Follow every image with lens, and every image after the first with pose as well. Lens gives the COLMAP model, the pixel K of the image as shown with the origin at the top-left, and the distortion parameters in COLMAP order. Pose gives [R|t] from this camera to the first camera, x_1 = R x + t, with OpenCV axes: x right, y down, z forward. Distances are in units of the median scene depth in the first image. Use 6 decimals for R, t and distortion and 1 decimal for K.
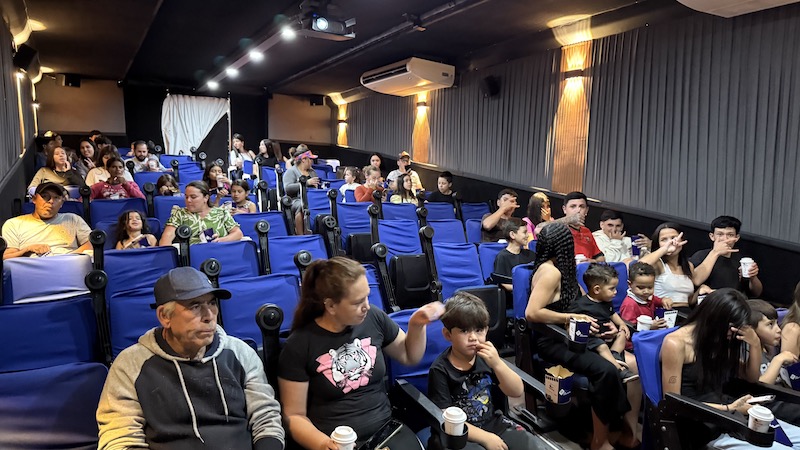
lens RADIAL K [[563.5, 0, 401.4], [0, 563.5, 232.0], [0, 0, 1]] dist [0.085708, -0.109827]
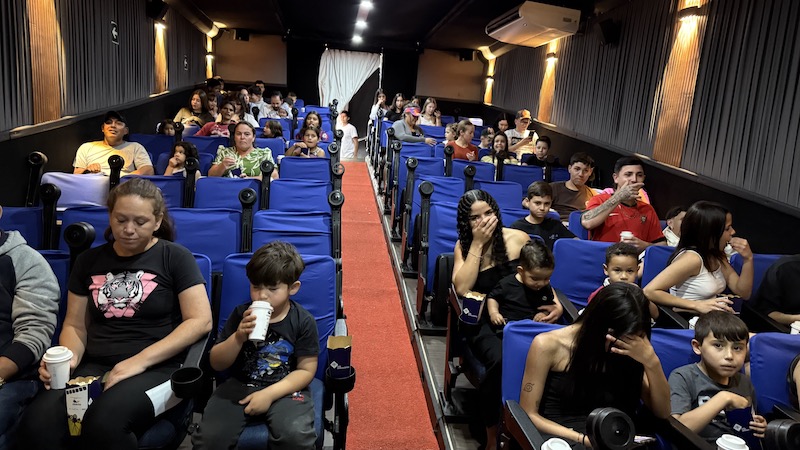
lens RADIAL K [[563.5, 0, 401.4], [0, 563.5, 232.0], [0, 0, 1]] dist [0.085708, -0.109827]
pose [[0.922118, 0.118240, -0.368400, 0.192956], [-0.095856, 0.992291, 0.078551, 0.001575], [0.374848, -0.037120, 0.926343, 0.071909]]
